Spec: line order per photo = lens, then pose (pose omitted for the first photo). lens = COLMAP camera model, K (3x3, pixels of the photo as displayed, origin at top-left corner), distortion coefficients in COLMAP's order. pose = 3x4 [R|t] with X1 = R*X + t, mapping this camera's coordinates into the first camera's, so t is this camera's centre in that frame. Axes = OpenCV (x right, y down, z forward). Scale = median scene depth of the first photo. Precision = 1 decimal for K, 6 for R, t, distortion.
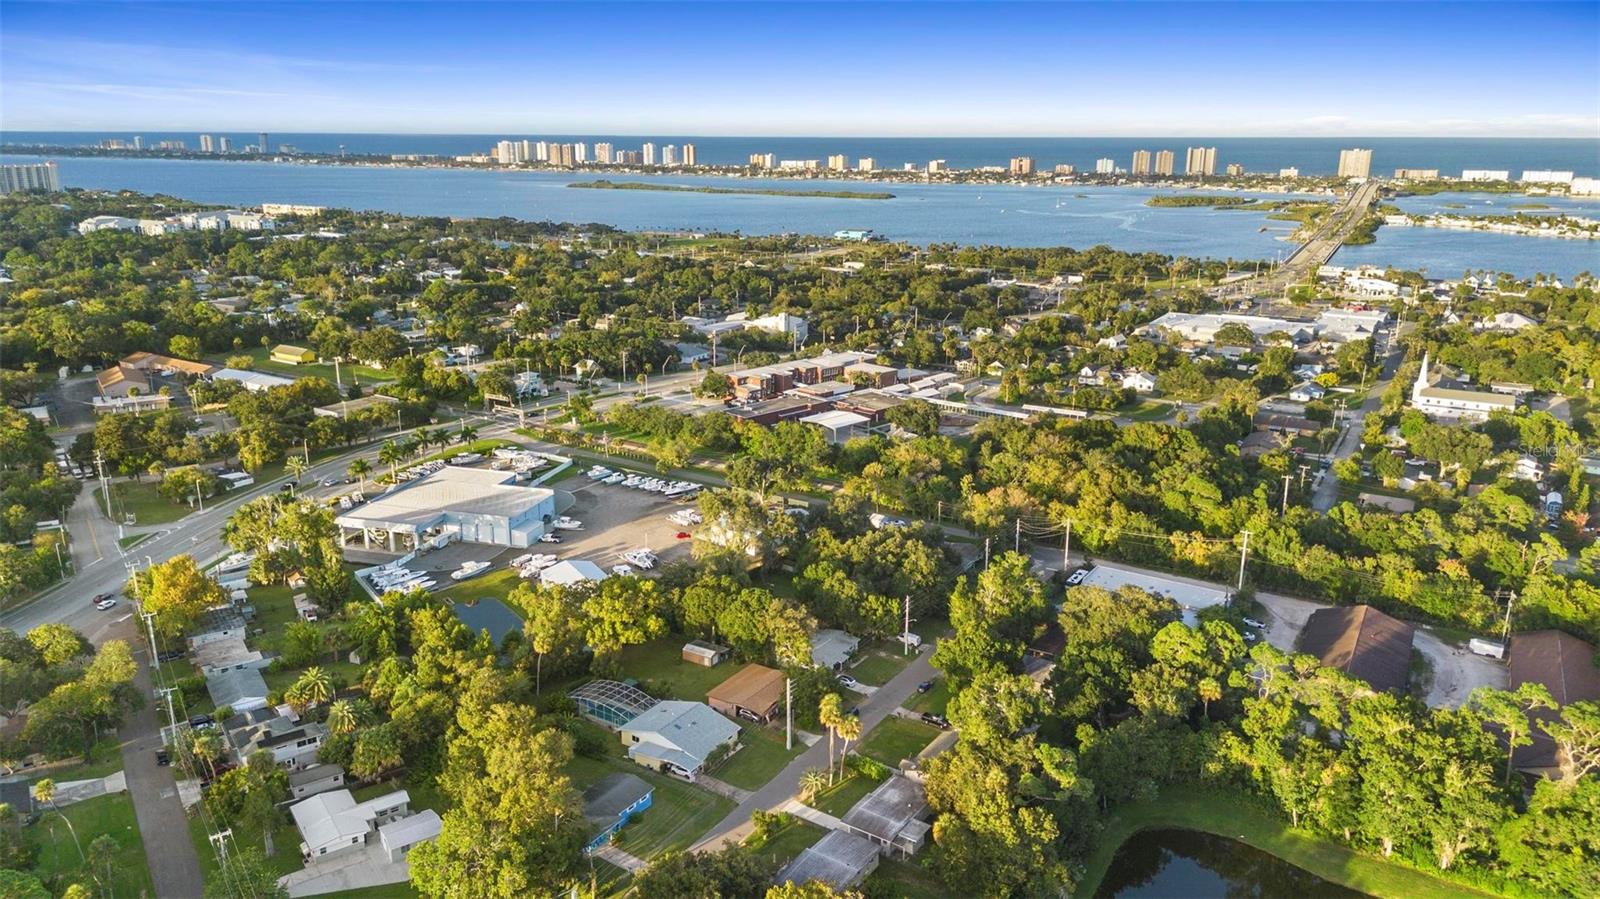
lens RADIAL K [[1105.9, 0, 800.0], [0, 1105.9, 449.5], [0, 0, 1]] dist [0.083831, -0.100246]
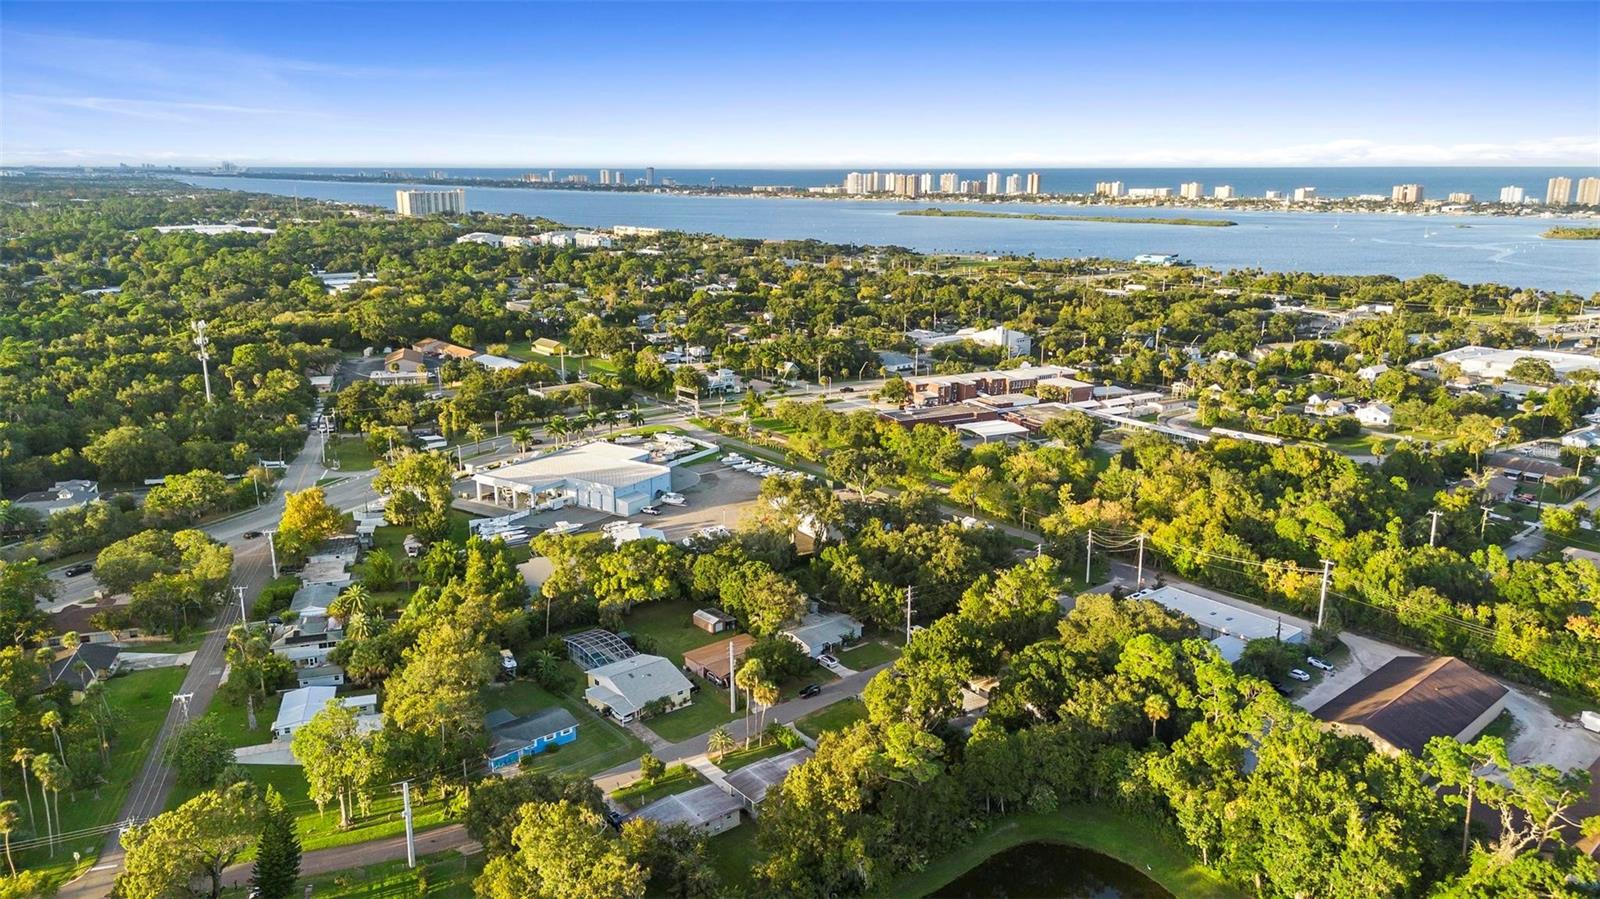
lens RADIAL K [[1105.9, 0, 800.0], [0, 1105.9, 449.5], [0, 0, 1]] dist [0.083831, -0.100246]
pose [[0.954300, 0.070151, -0.290501, 0.135529], [-0.077625, 0.996880, -0.014270, 0.016227], [0.288594, 0.036168, 0.956768, 0.015179]]
